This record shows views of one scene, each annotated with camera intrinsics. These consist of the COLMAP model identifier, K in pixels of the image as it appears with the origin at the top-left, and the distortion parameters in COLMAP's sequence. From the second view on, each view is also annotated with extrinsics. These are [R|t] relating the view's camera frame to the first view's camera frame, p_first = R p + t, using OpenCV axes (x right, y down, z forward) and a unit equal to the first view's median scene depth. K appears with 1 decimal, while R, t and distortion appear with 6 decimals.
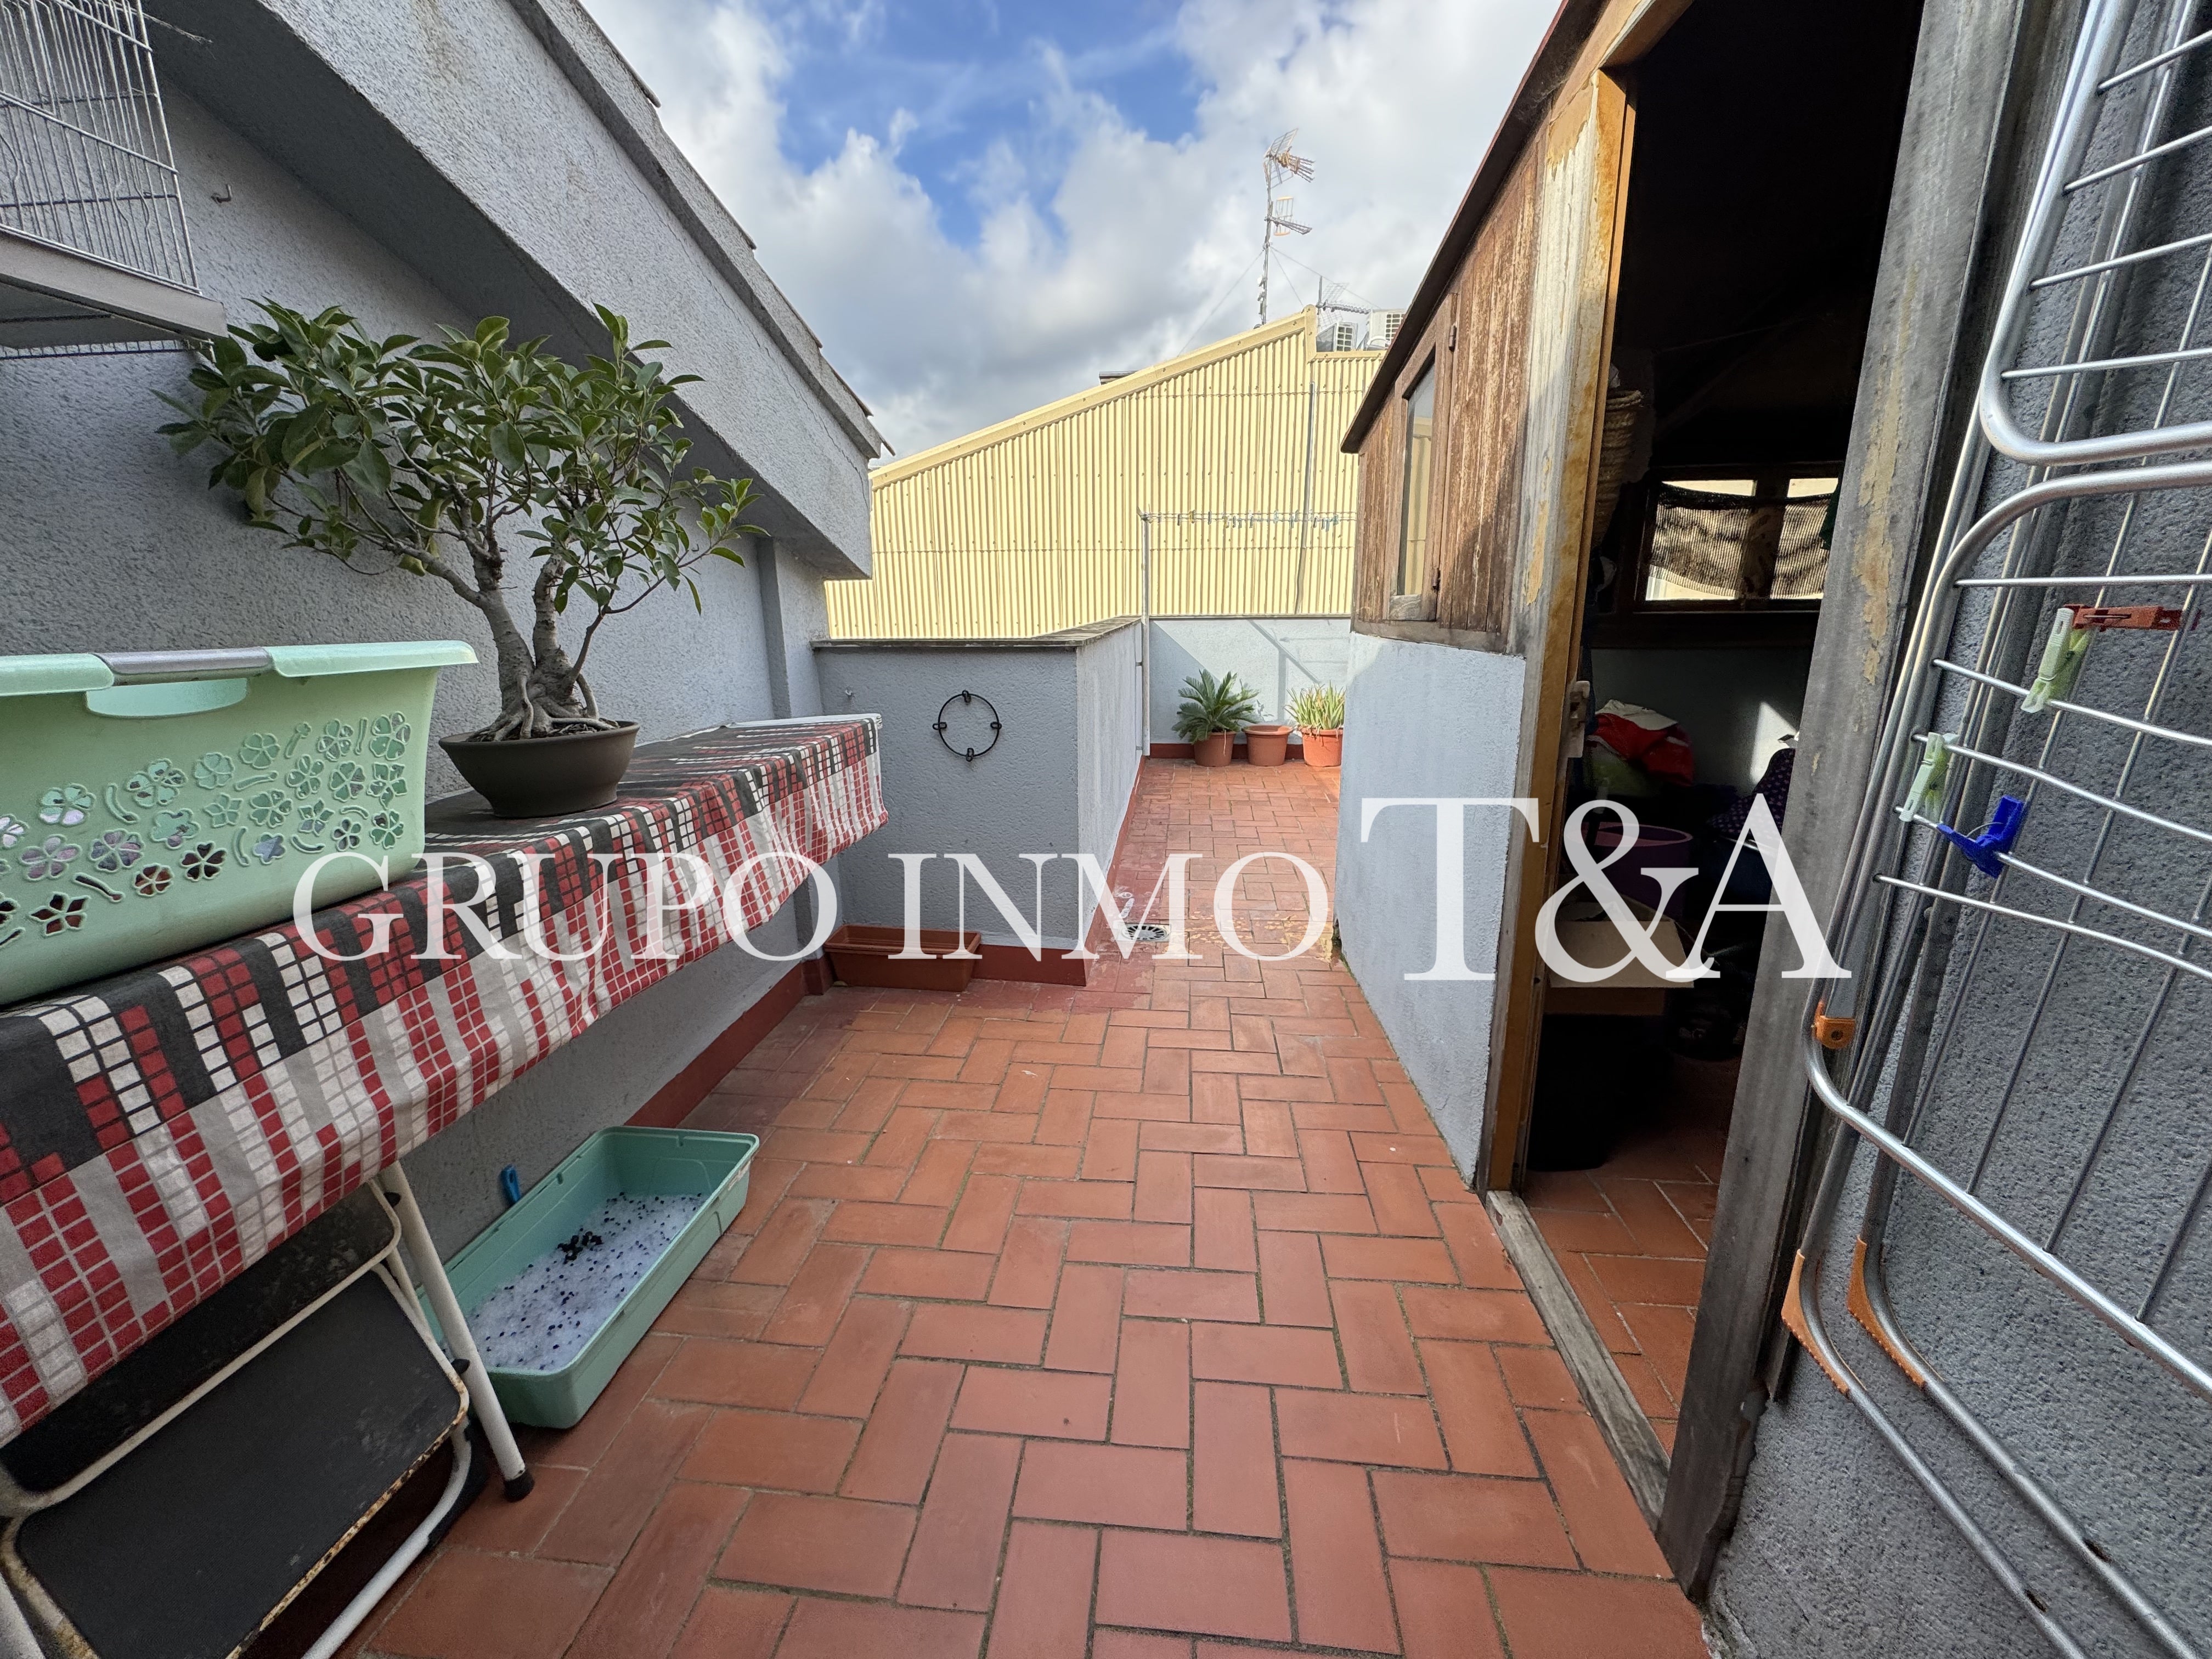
lens RADIAL K [[880.5, 0, 1097.1], [0, 880.5, 821.3], [0, 0, 1]] dist [-0.002948, -0.000402]
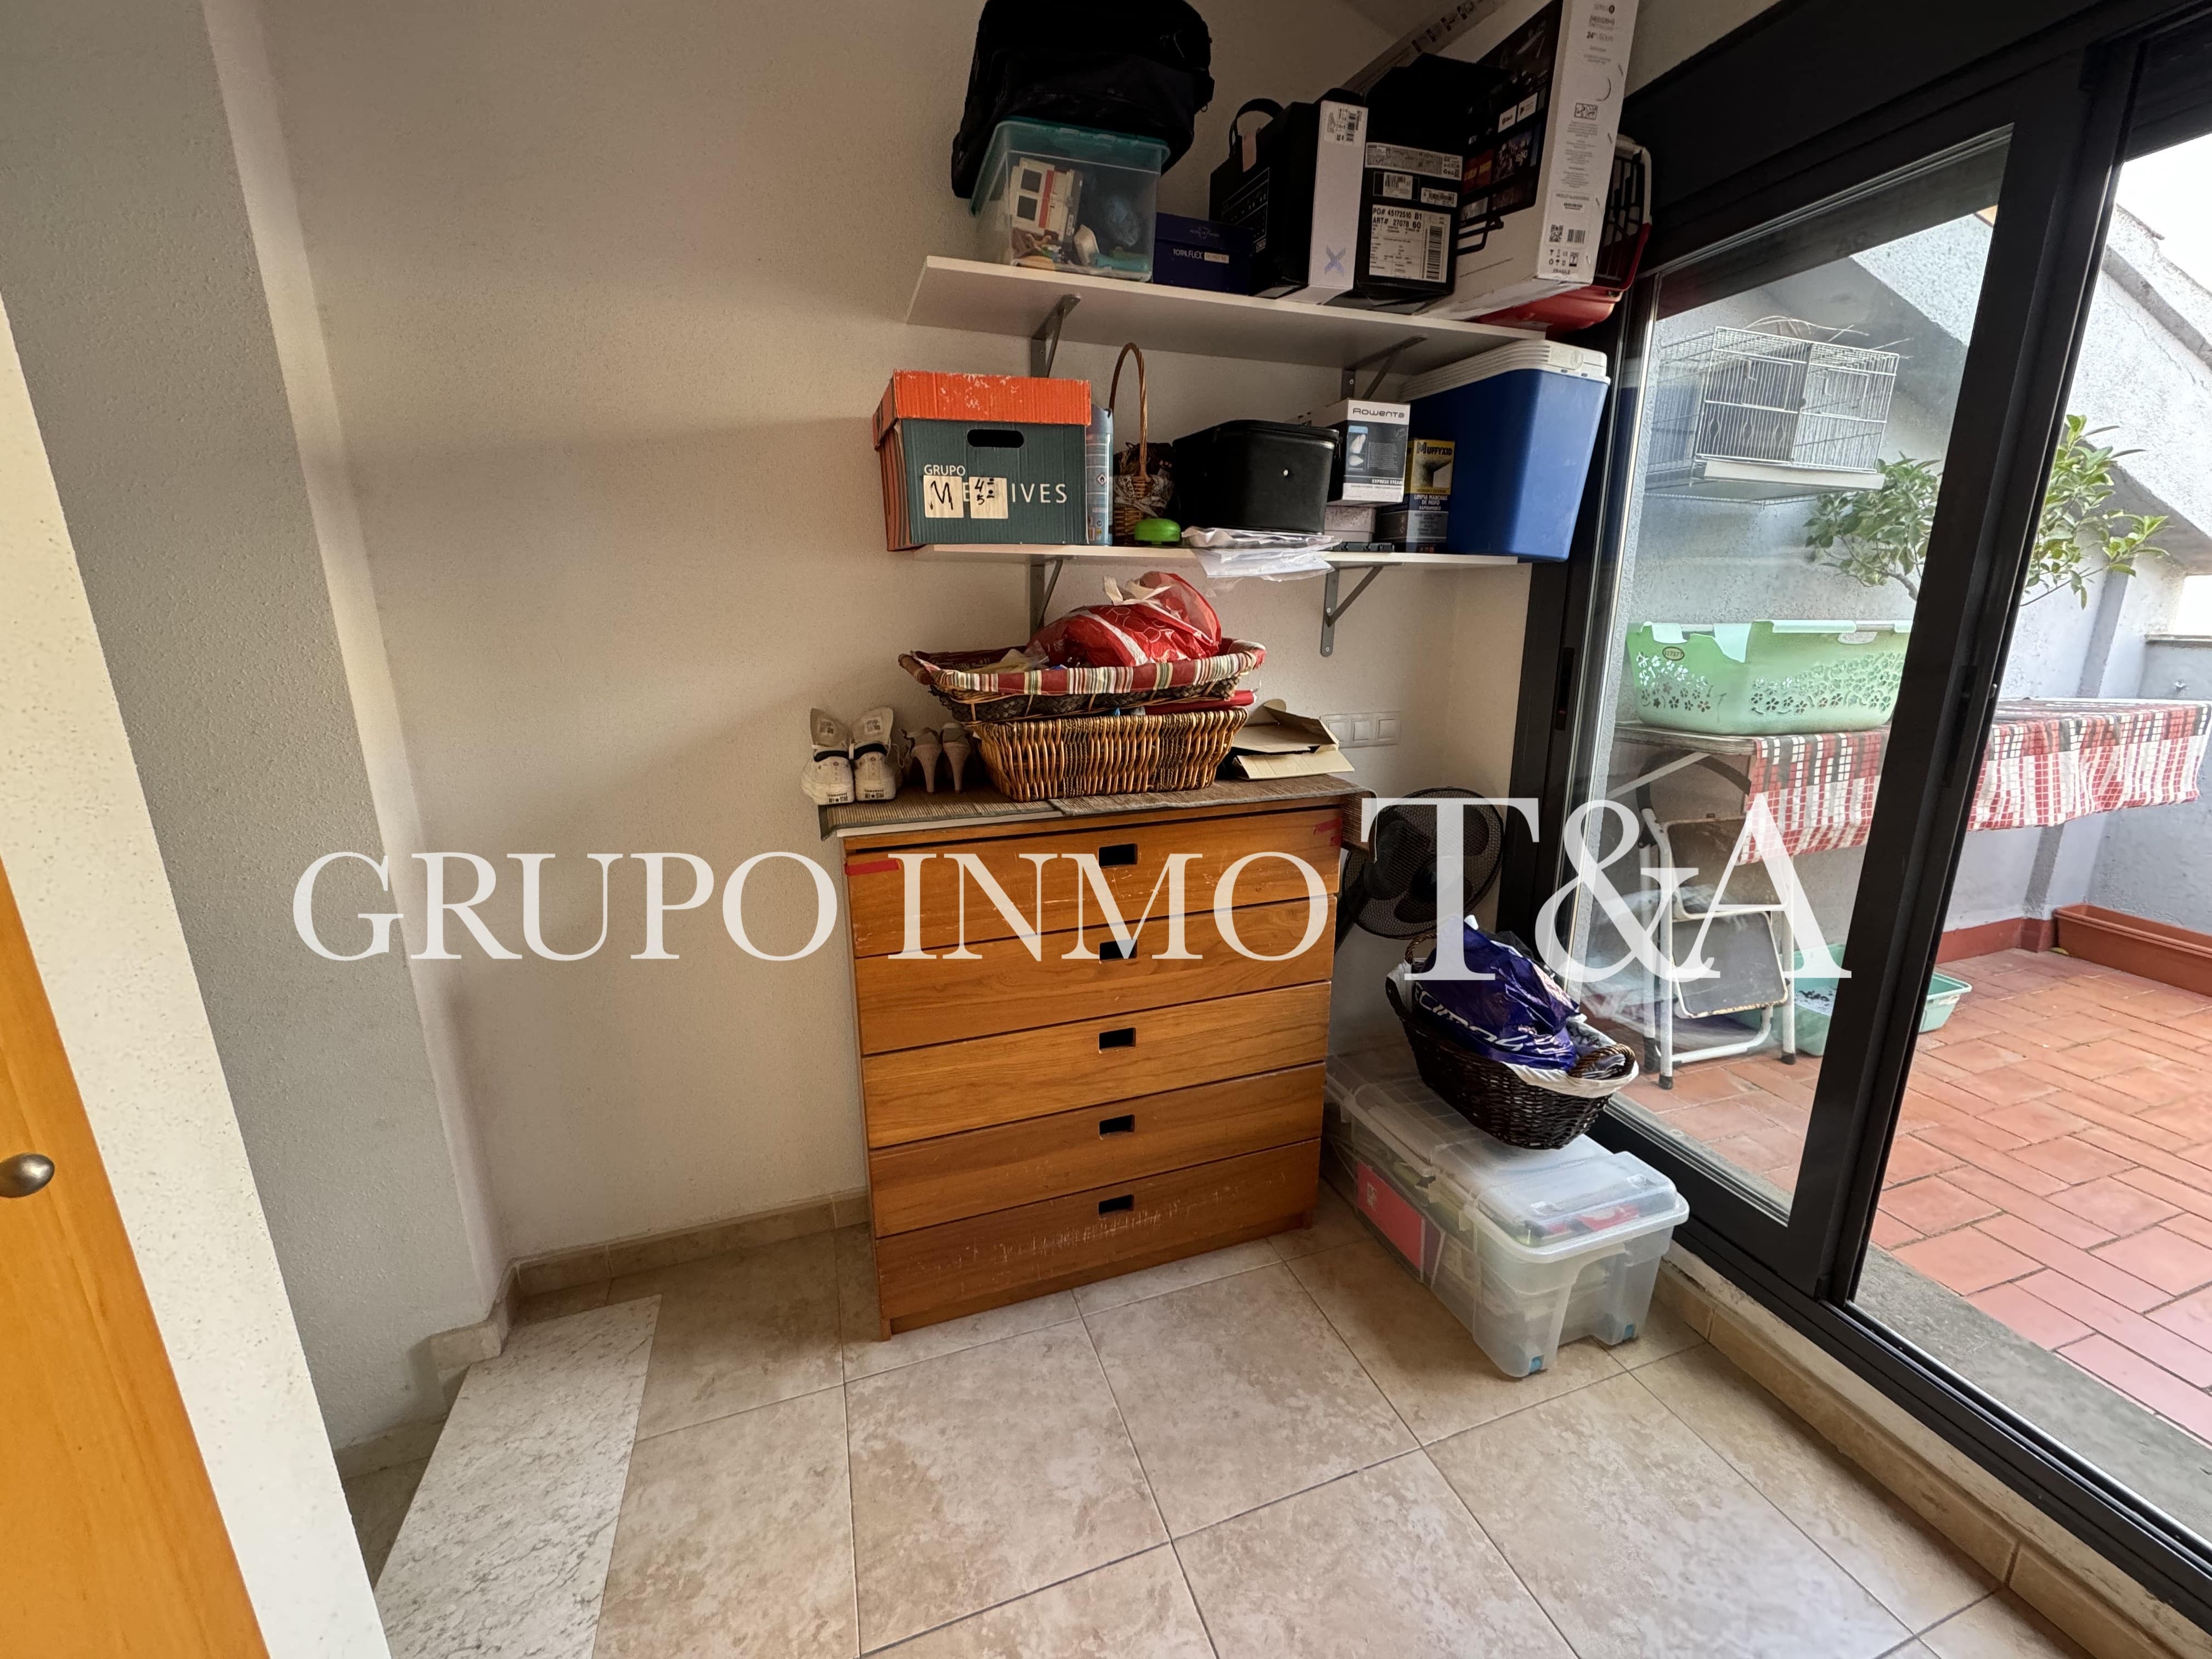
lens RADIAL K [[880.5, 0, 1098.8], [0, 880.5, 824.6], [0, 0, 1]] dist [-0.002948, -0.000402]
pose [[0.417659, 0.231908, -0.878510, 0.241433], [-0.213588, 0.964844, 0.153155, 0.240237], [0.883143, 0.123673, 0.452508, -1.071975]]
